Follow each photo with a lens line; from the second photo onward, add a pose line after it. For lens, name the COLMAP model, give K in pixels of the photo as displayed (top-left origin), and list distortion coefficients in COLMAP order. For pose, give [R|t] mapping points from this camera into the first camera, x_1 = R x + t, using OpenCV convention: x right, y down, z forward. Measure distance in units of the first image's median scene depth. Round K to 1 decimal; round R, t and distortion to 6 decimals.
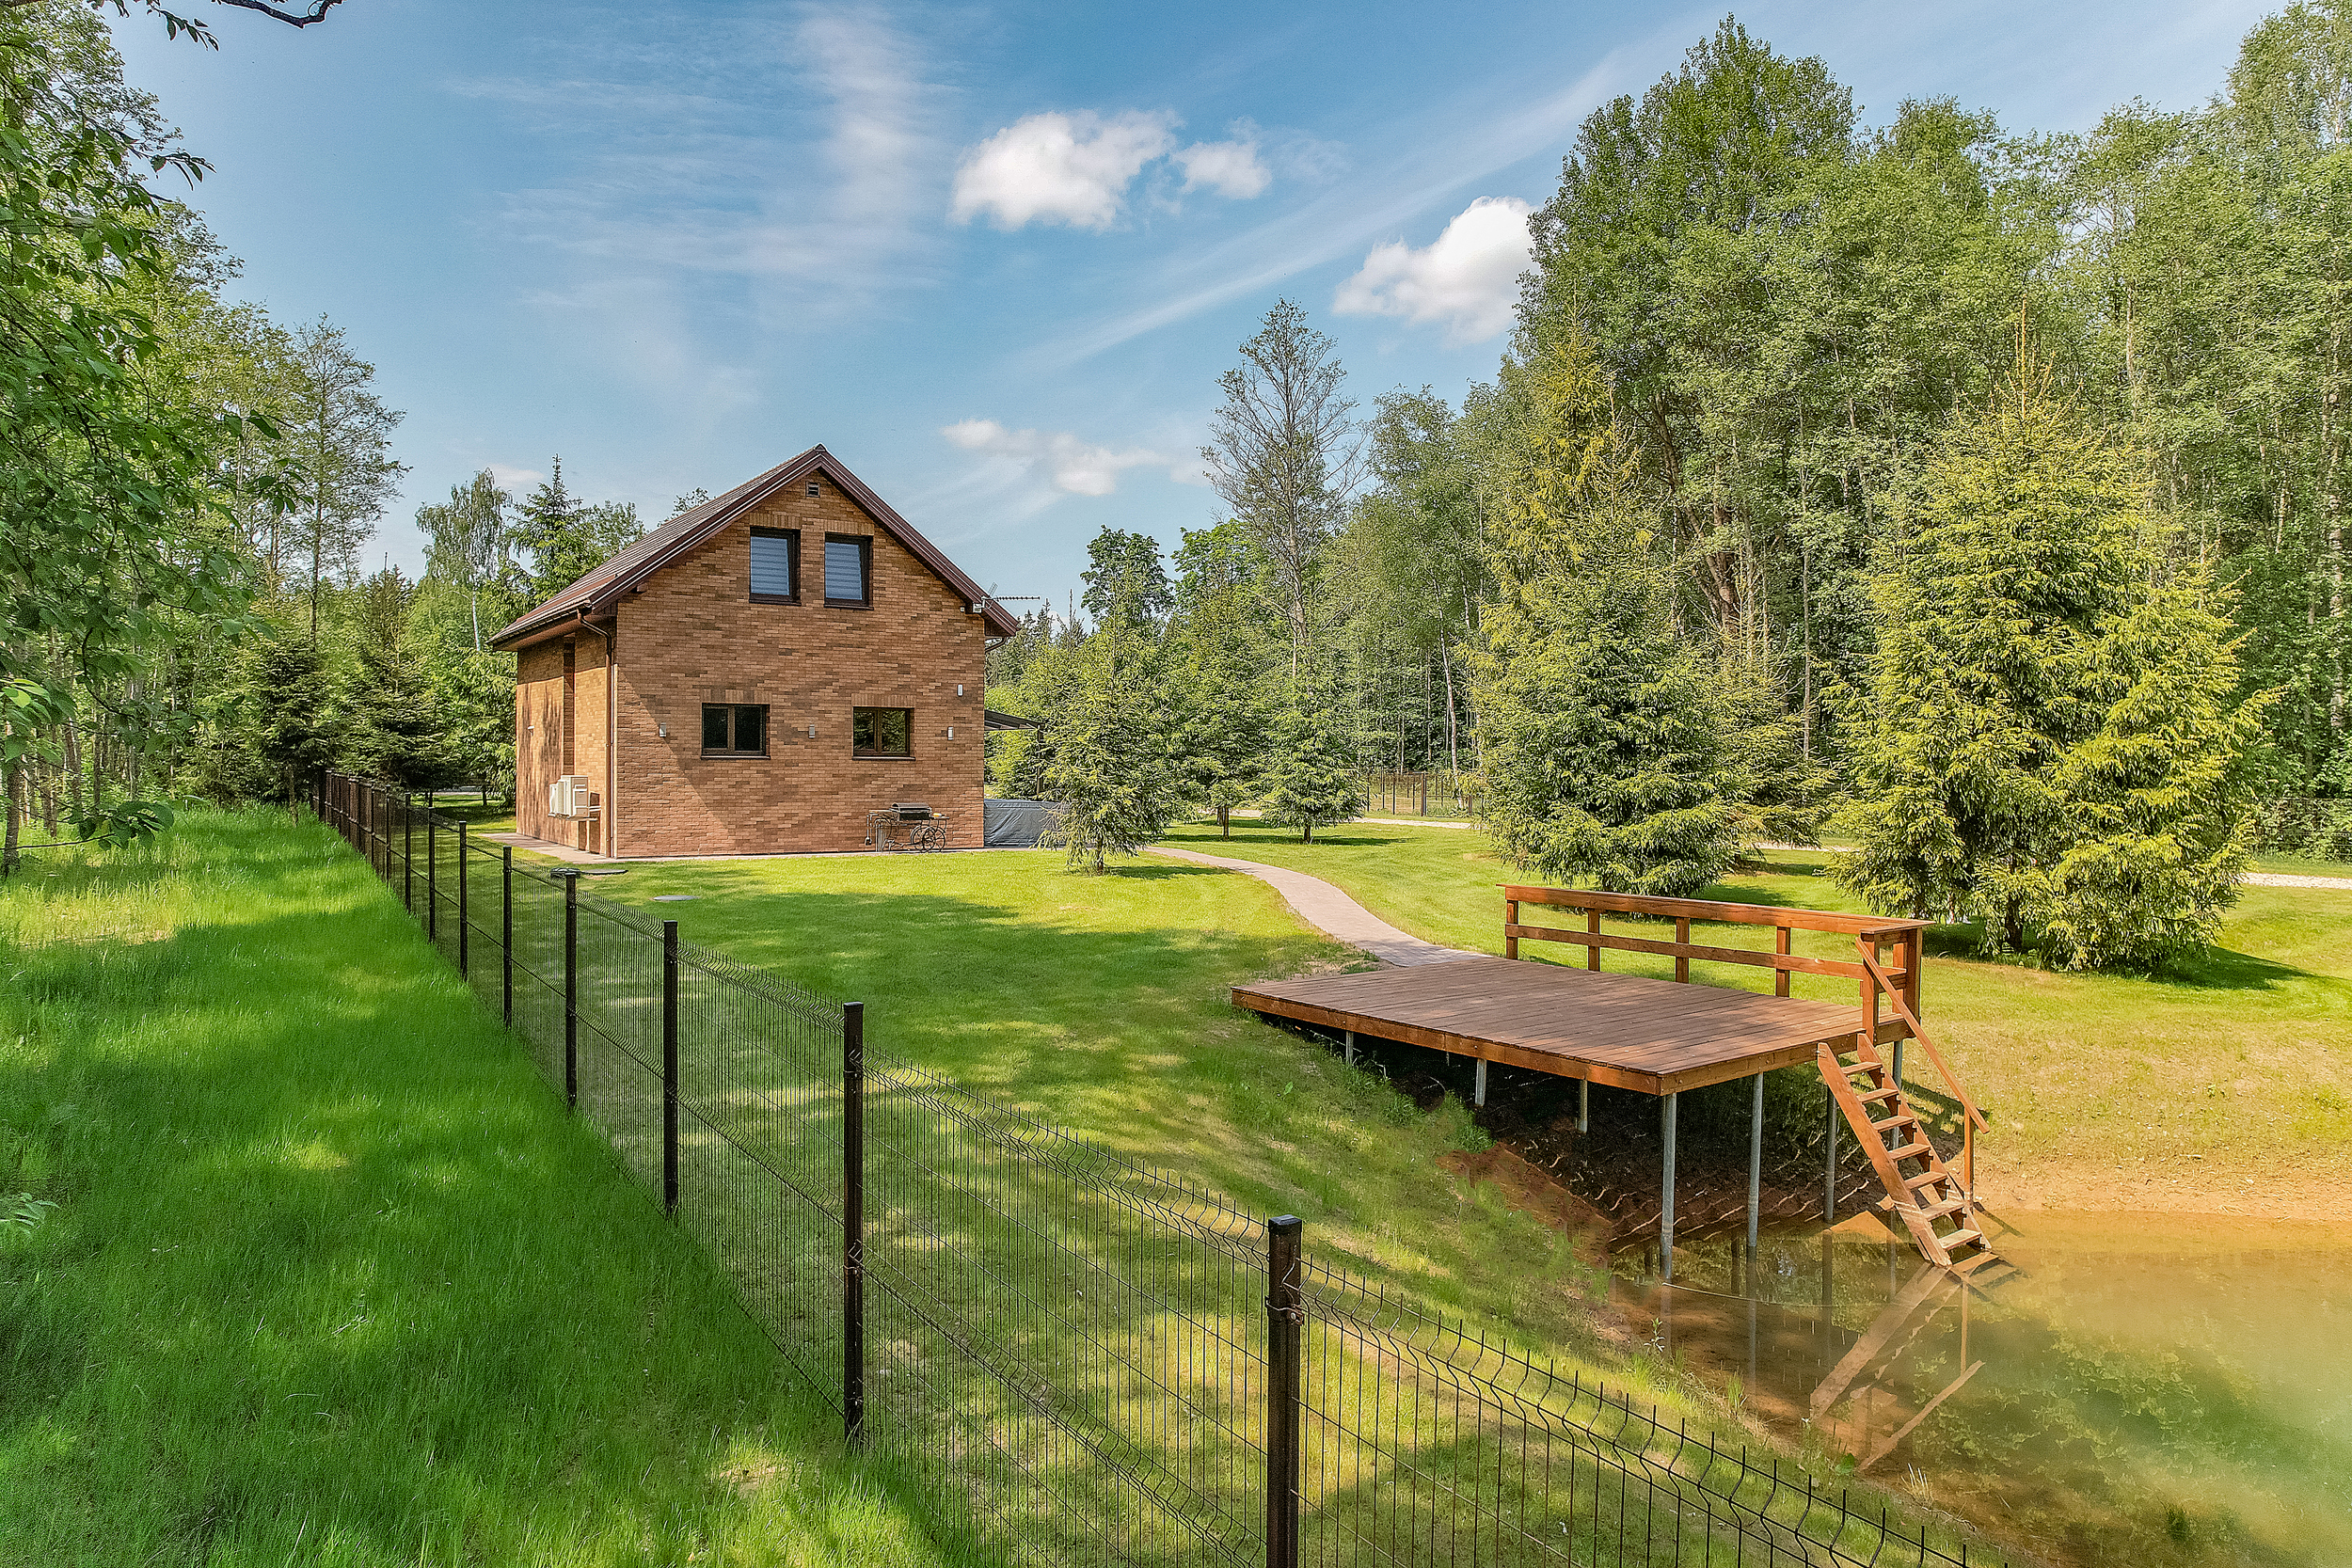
lens RADIAL K [[1493.5, 0, 1173.6], [0, 1493.5, 789.9], [0, 0, 1]] dist [-0.062516, 0.055384]
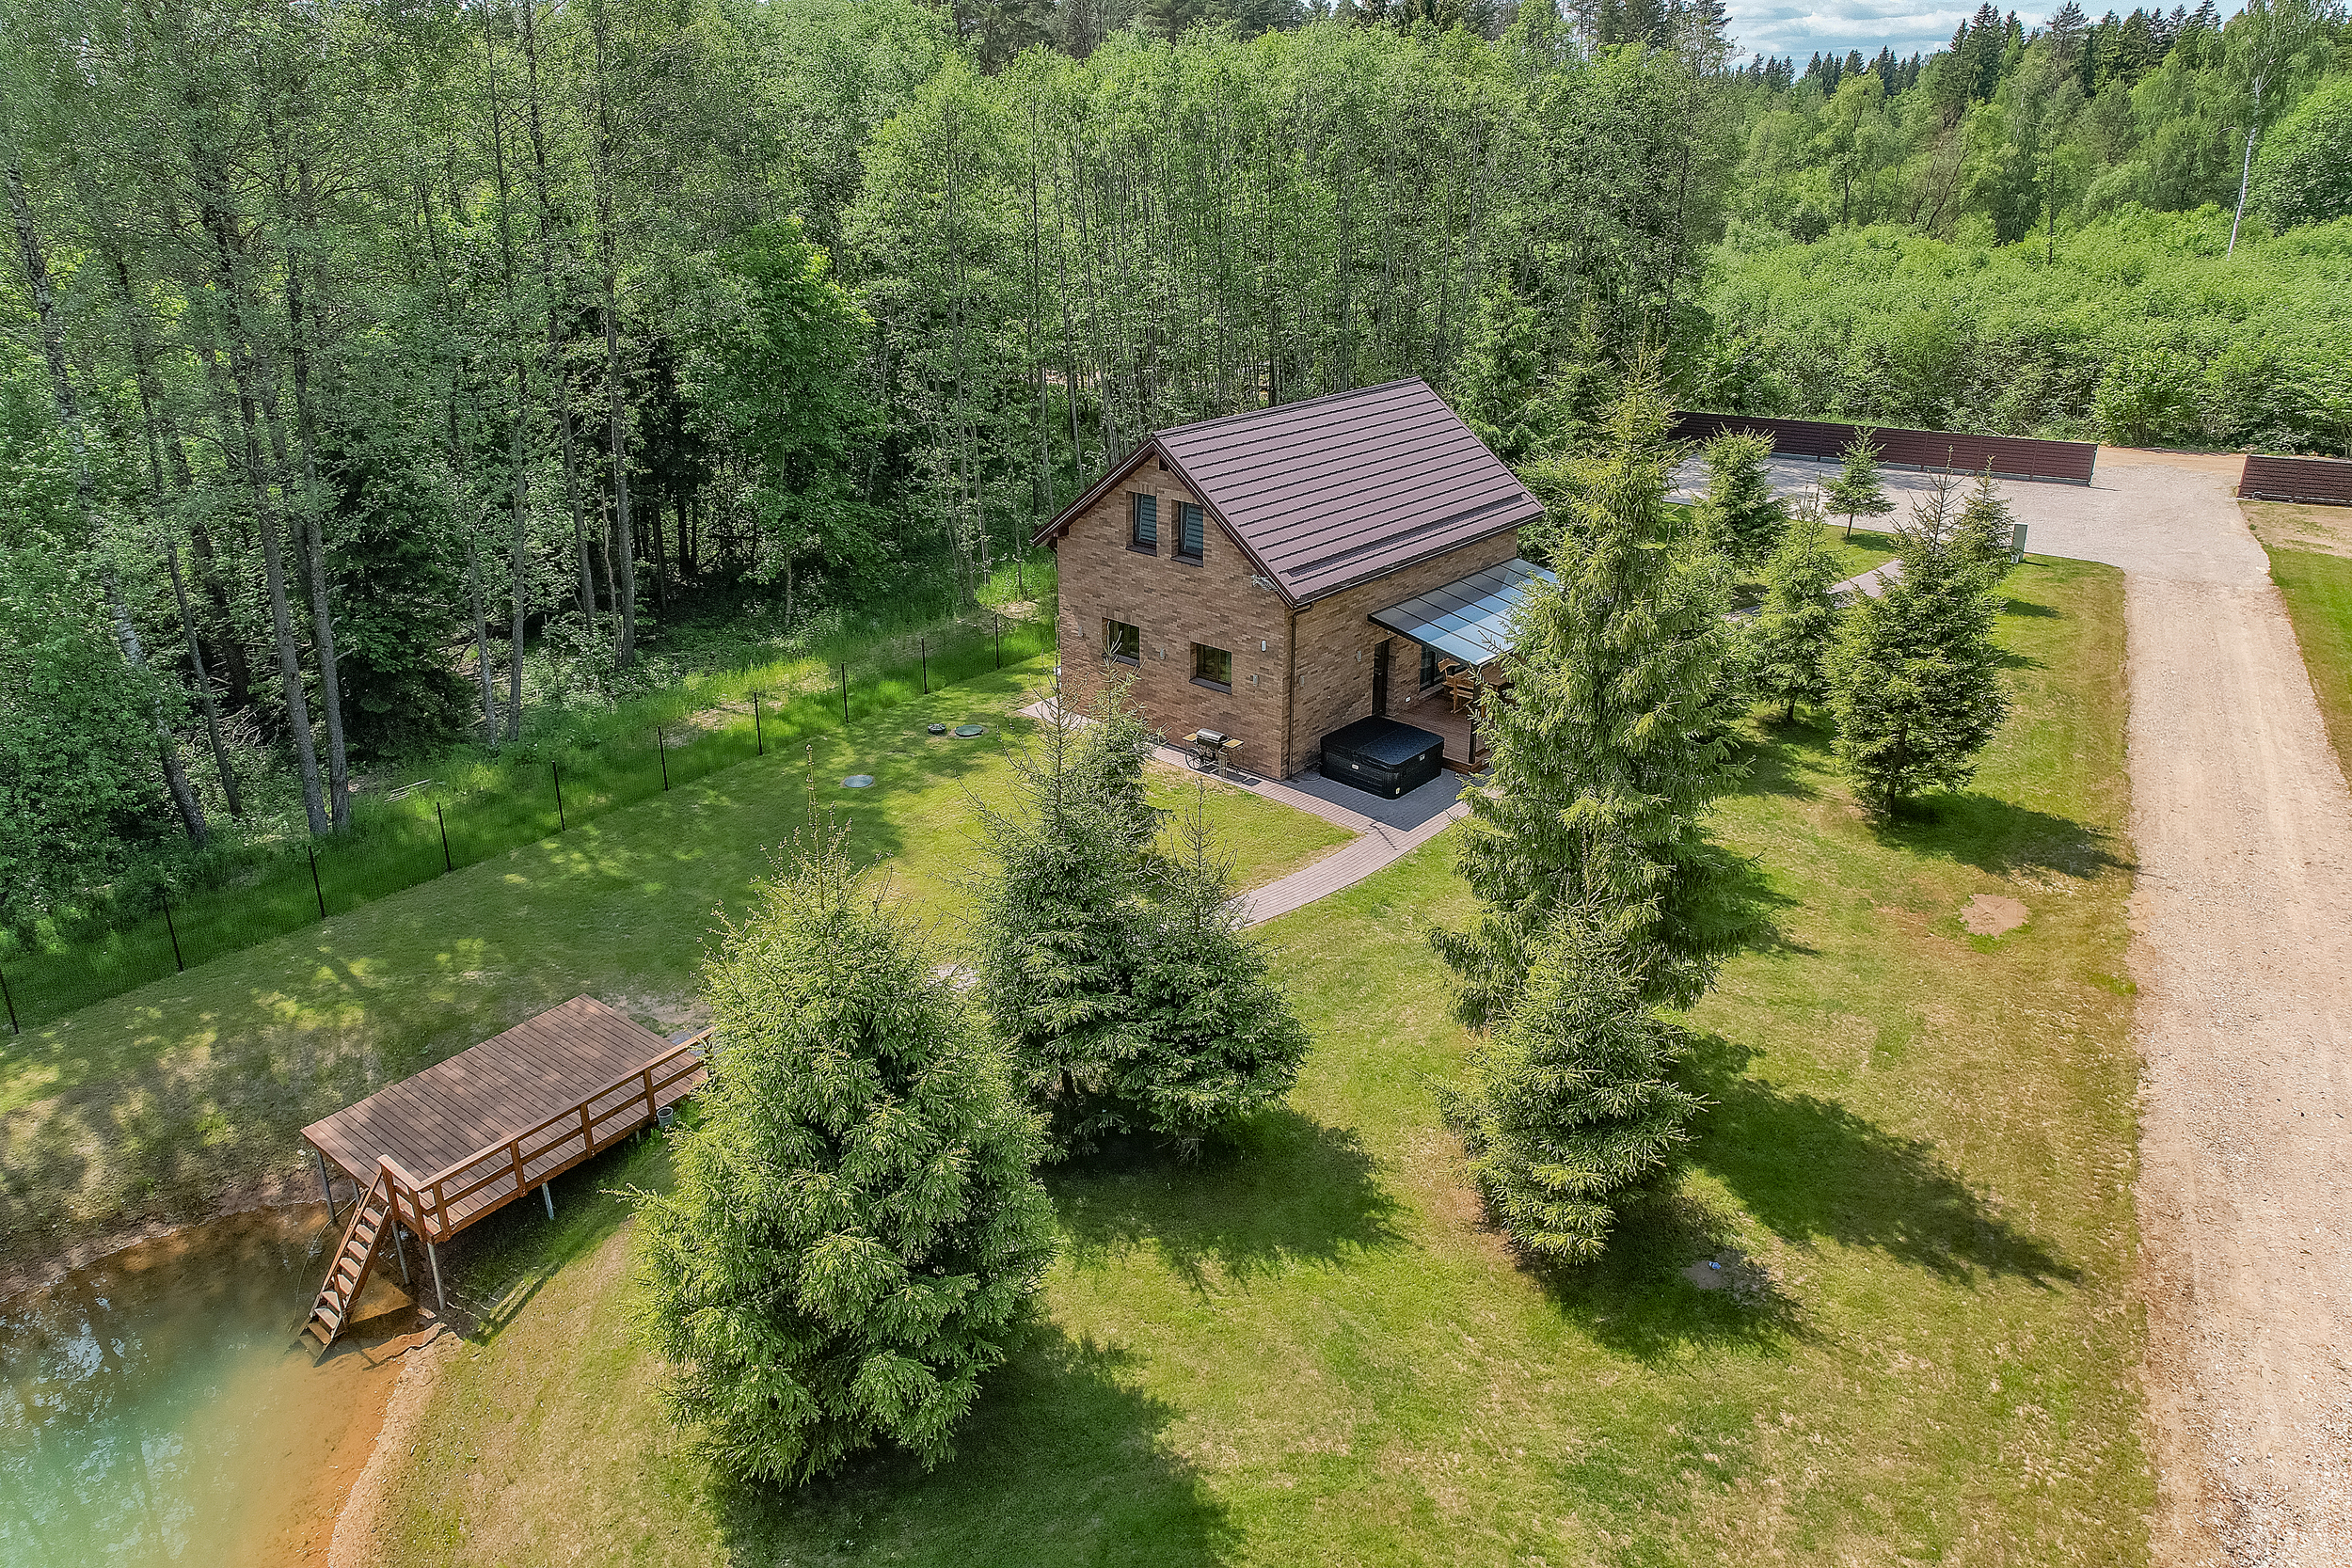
lens RADIAL K [[1493.5, 0, 1138.4], [0, 1493.5, 740.3], [0, 0, 1]] dist [-0.062516, 0.055384]
pose [[0.256466, 0.358011, -0.897805, 0.885206], [-0.000105, 0.928883, 0.370374, -0.425243], [0.966553, -0.094894, 0.238264, 0.642965]]
